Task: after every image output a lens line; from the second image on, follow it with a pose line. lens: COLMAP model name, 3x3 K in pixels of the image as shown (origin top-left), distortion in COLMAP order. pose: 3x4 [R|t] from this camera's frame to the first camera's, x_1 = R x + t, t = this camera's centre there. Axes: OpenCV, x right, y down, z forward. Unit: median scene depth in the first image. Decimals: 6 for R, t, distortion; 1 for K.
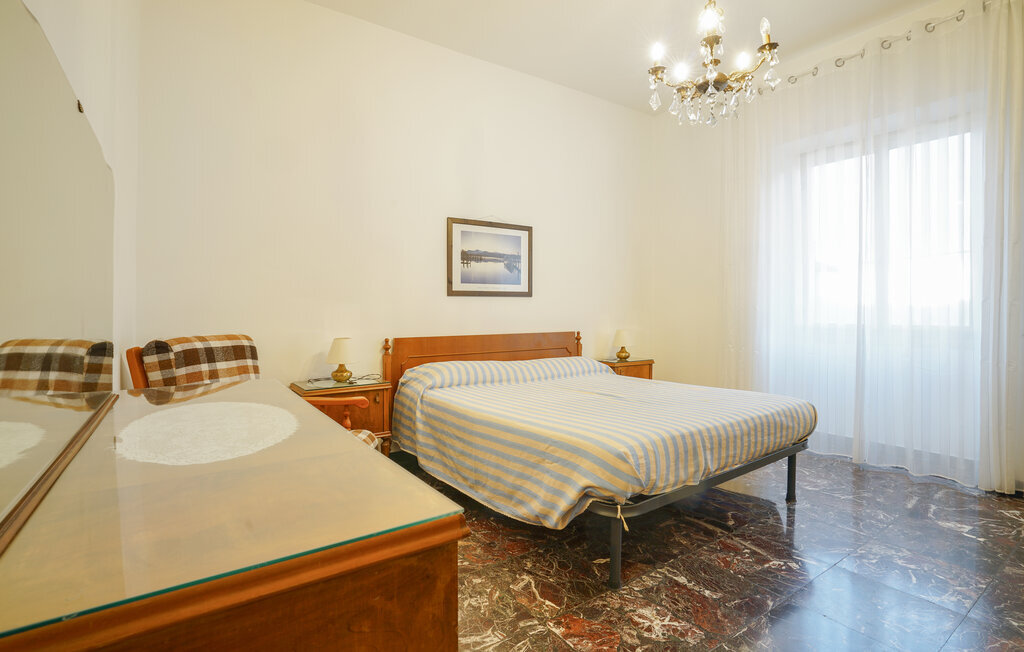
lens RADIAL K [[472.8, 0, 504.8], [0, 472.8, 316.4], [0, 0, 1]] dist [-0.067676, 0.030177]
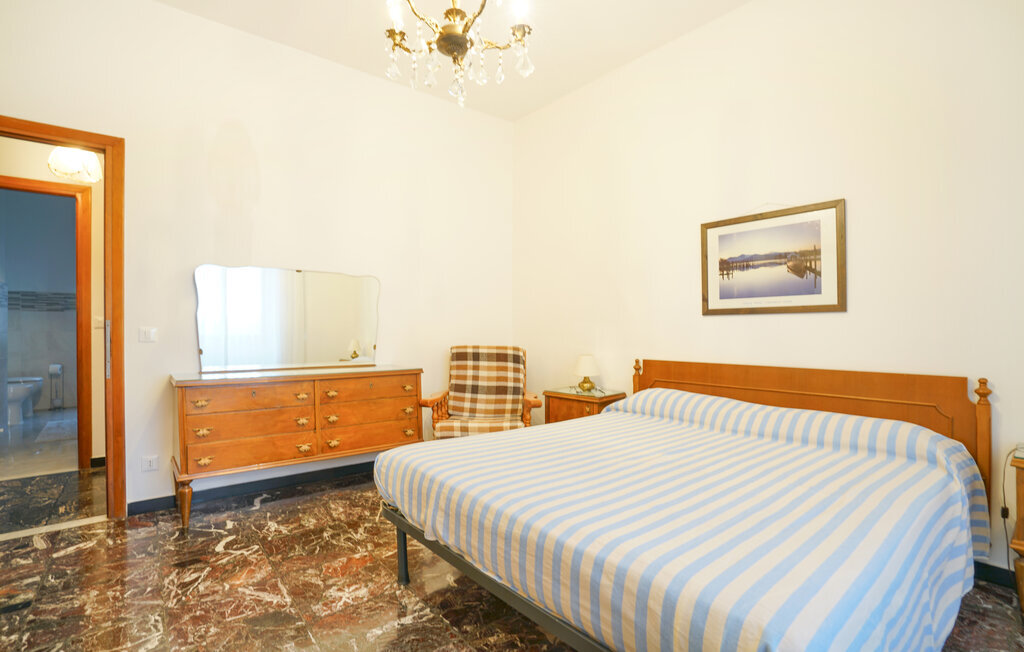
lens RADIAL K [[466.3, 0, 513.2], [0, 466.3, 336.7], [0, 0, 1]] dist [-0.072052, 0.028035]
pose [[0.107802, 0.016581, -0.994034, 0.668516], [-0.015288, 0.999770, 0.015019, -0.012217], [0.994055, 0.013577, 0.108031, 0.562774]]
